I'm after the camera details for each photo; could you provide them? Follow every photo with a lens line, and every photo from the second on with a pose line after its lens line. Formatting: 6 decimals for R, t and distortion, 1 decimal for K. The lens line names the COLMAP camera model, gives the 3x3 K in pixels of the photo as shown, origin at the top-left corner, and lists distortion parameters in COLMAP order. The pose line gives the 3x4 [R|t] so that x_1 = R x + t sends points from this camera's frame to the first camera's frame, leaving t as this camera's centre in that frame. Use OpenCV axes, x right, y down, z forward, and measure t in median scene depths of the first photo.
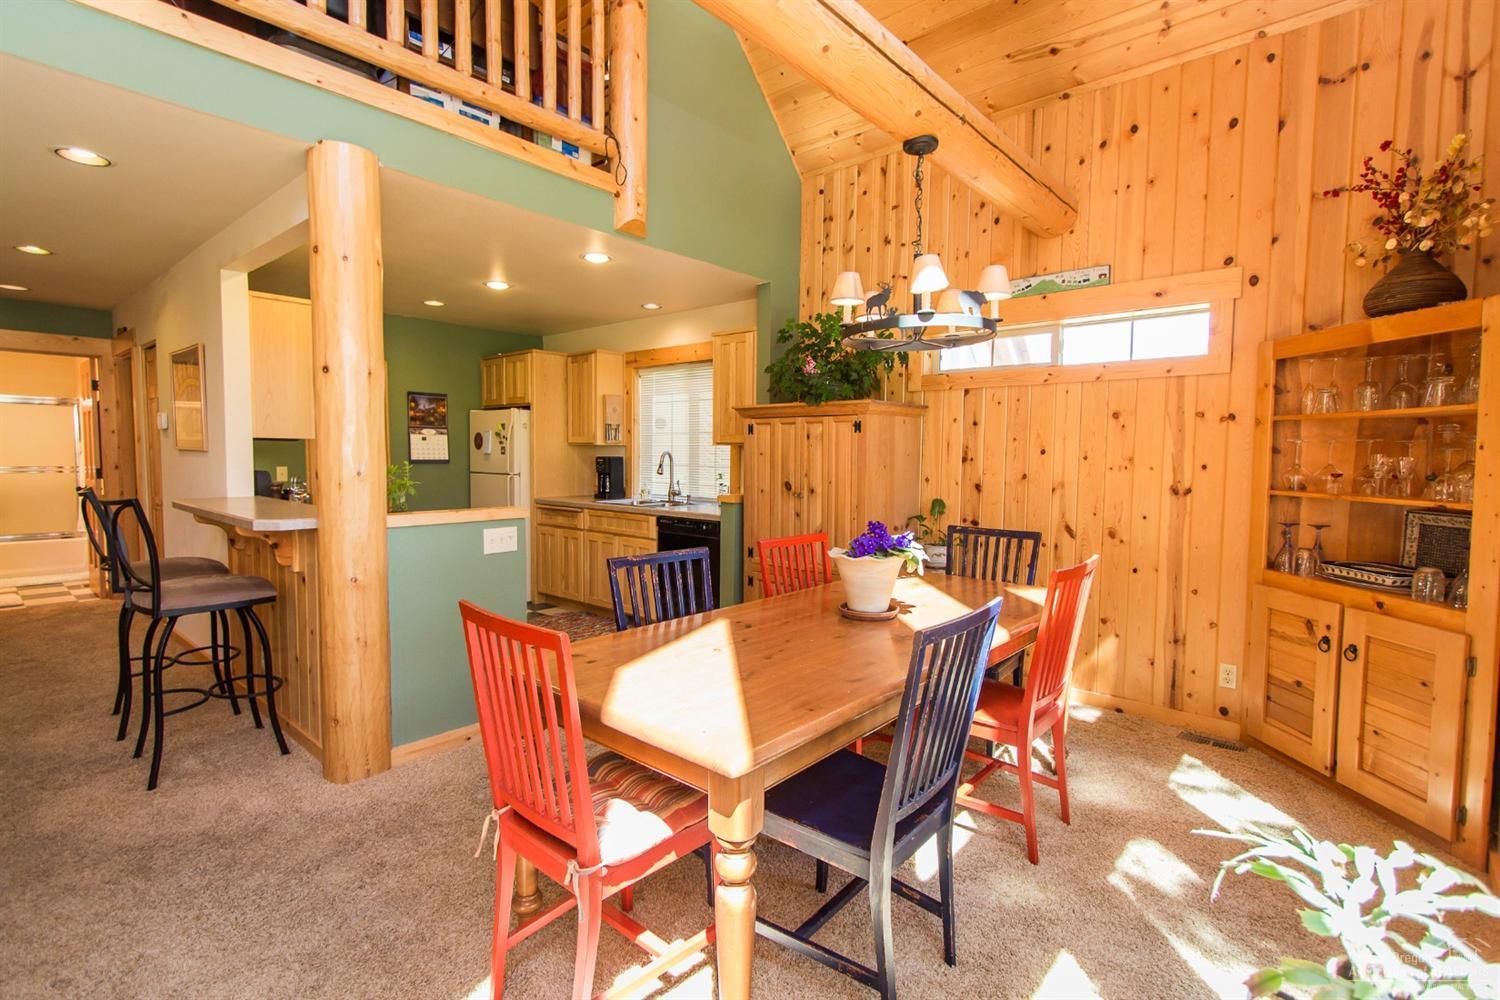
lens RADIAL K [[712.8, 0, 748.1], [0, 712.8, 495.5], [0, 0, 1]] dist [0.010062, -0.002813]
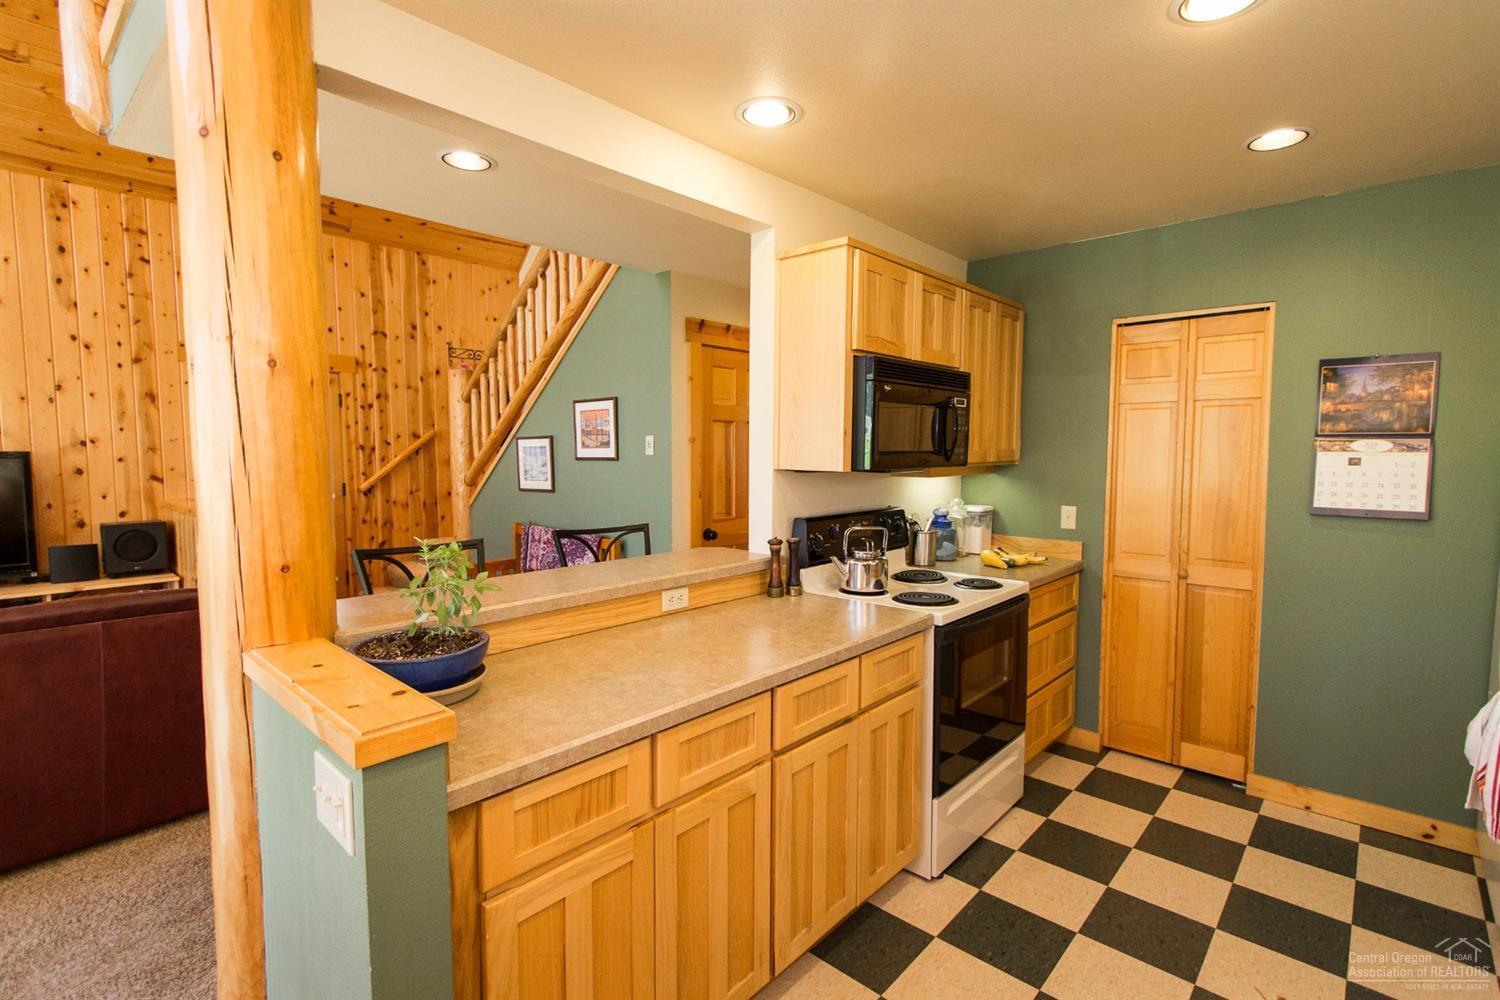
lens RADIAL K [[712.8, 0, 776.4], [0, 712.8, 494.6], [0, 0, 1]] dist [0.010062, -0.002813]
pose [[-0.005416, 0.055402, -0.998449, -0.006339], [-0.063946, 0.996401, 0.055636, -0.062232], [0.997939, 0.064149, -0.001854, 0.658869]]
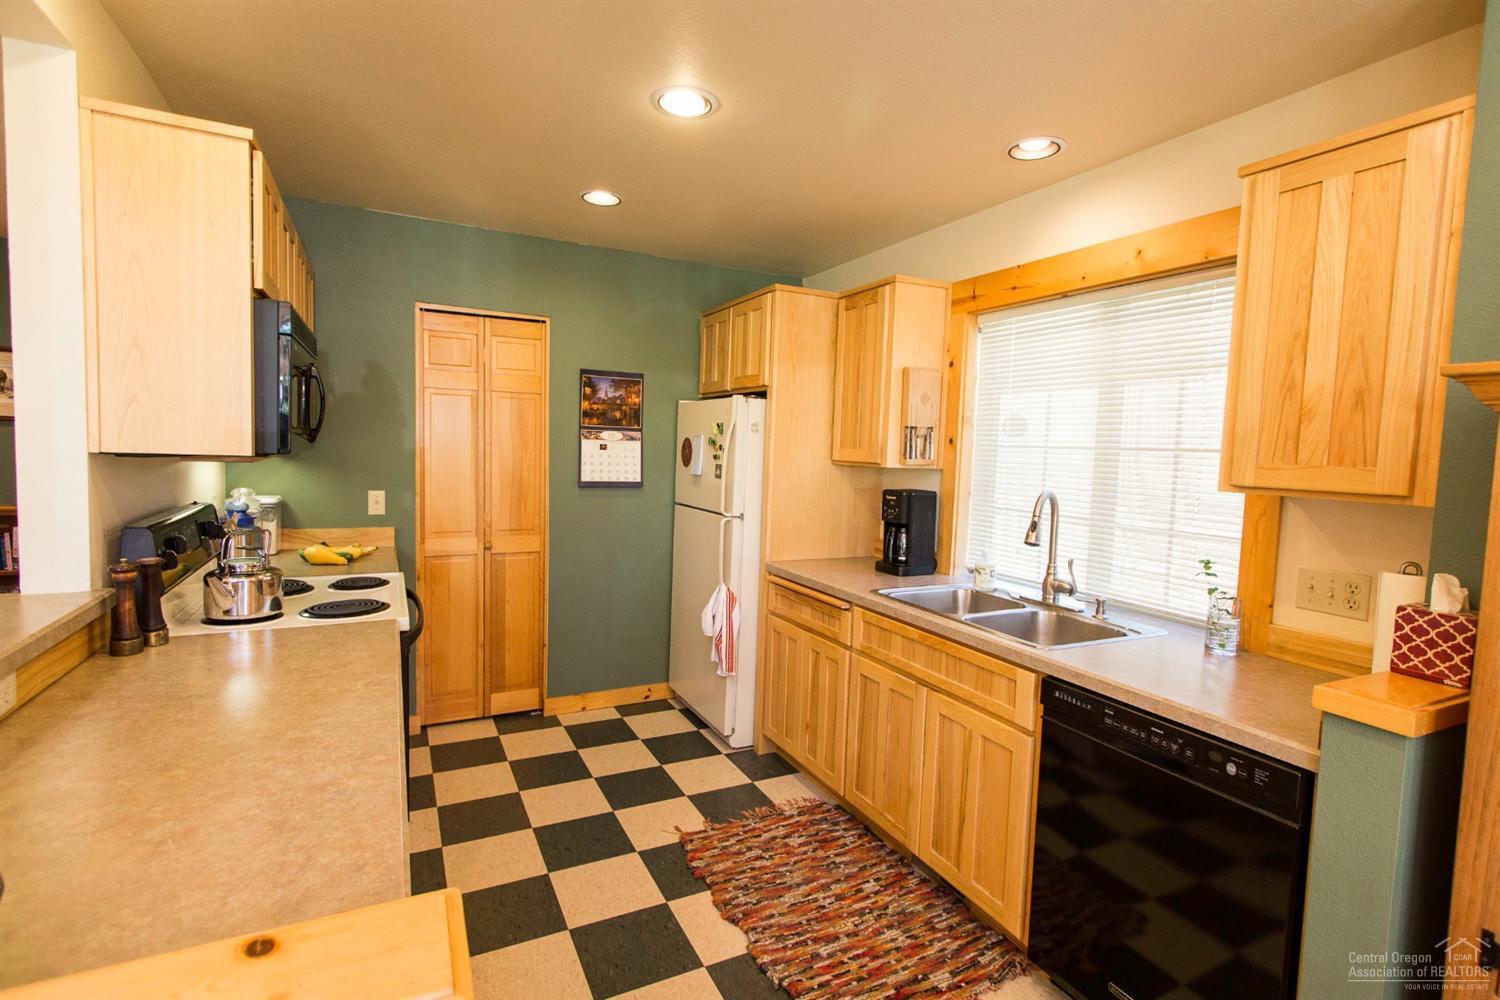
lens RADIAL K [[712.8, 0, 752.1], [0, 712.8, 493.1], [0, 0, 1]] dist [0.010062, -0.002813]
pose [[0.927843, 0.046453, -0.370067, -0.111853], [-0.047280, 0.998858, 0.006842, -0.051473], [0.369962, 0.011149, 0.928980, 0.494033]]
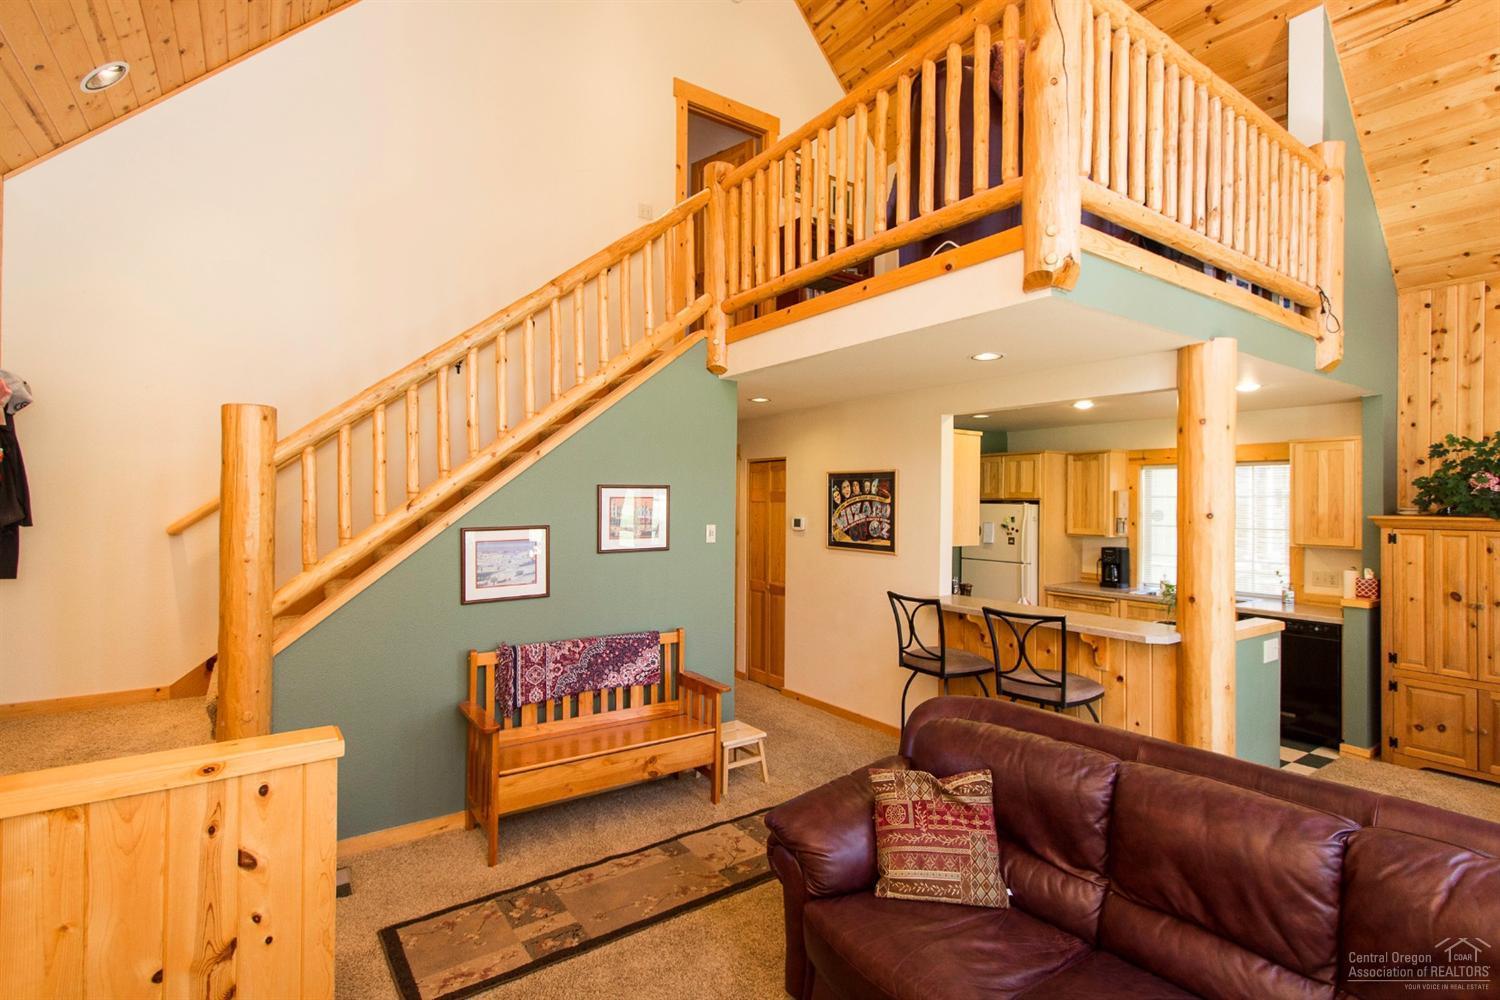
lens RADIAL K [[712.8, 0, 751.0], [0, 712.8, 496.9], [0, 0, 1]] dist [0.010062, -0.002813]
pose [[0.972616, -0.003888, -0.232385, -0.482752], [-0.012155, 0.997641, -0.067565, -0.052136], [0.232099, 0.068540, 0.970274, -0.173419]]
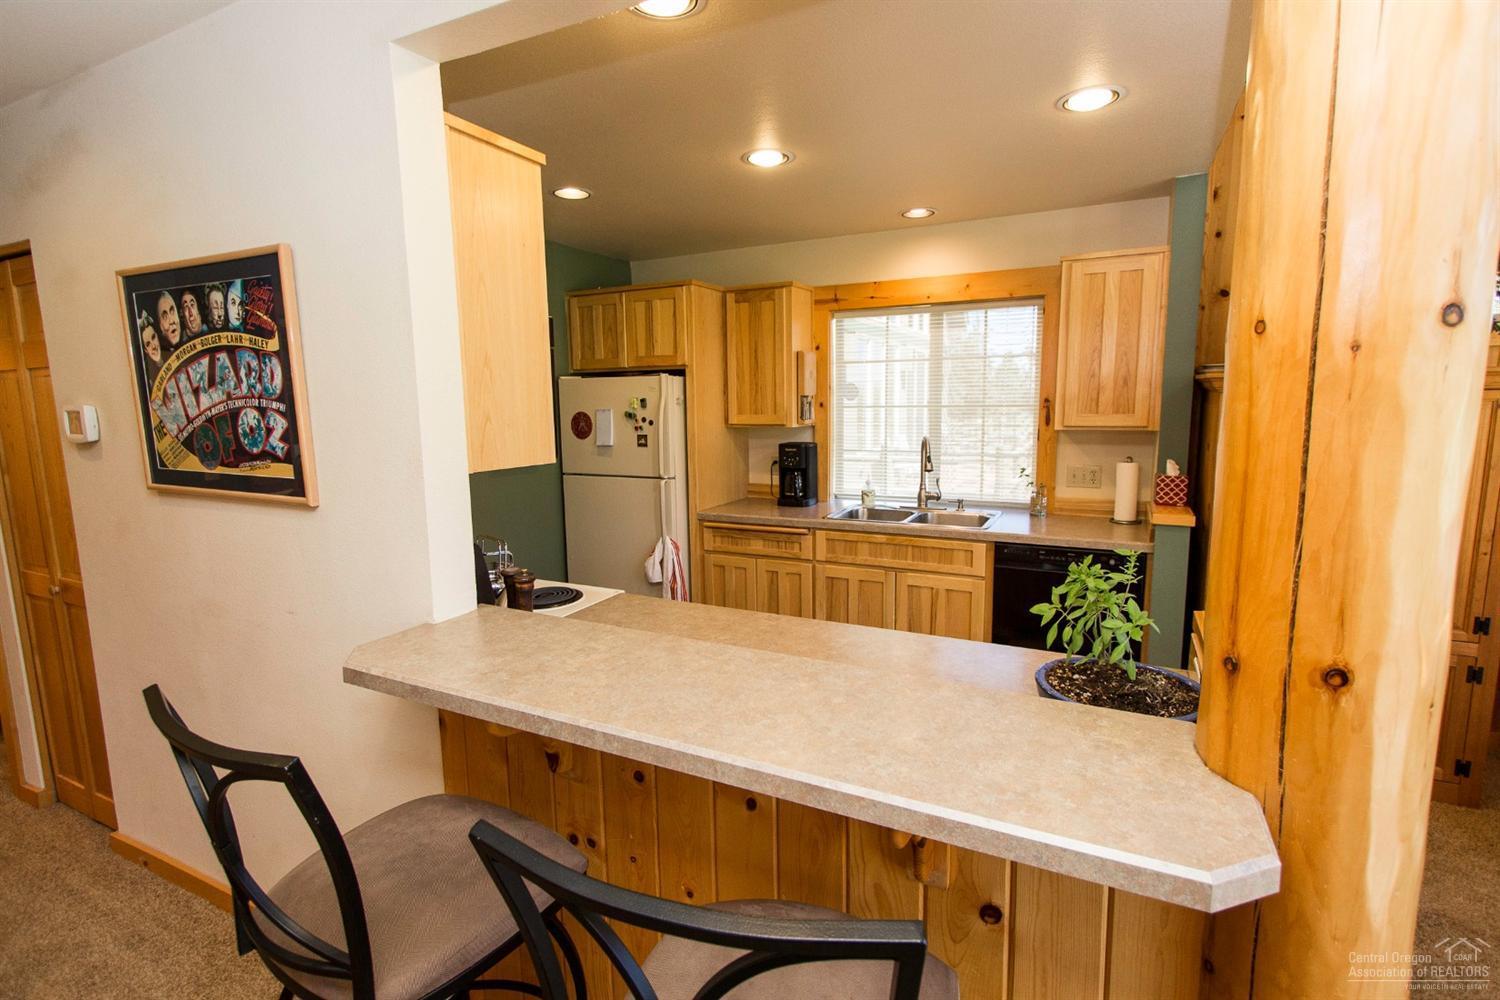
lens RADIAL K [[712.8, 0, 752.1], [0, 712.8, 492.8], [0, 0, 1]] dist [0.010062, -0.002813]
pose [[0.966939, -0.058000, 0.248323, -0.413325], [0.039792, 0.996180, 0.077728, -0.063035], [-0.251883, -0.065277, 0.965554, 0.359019]]
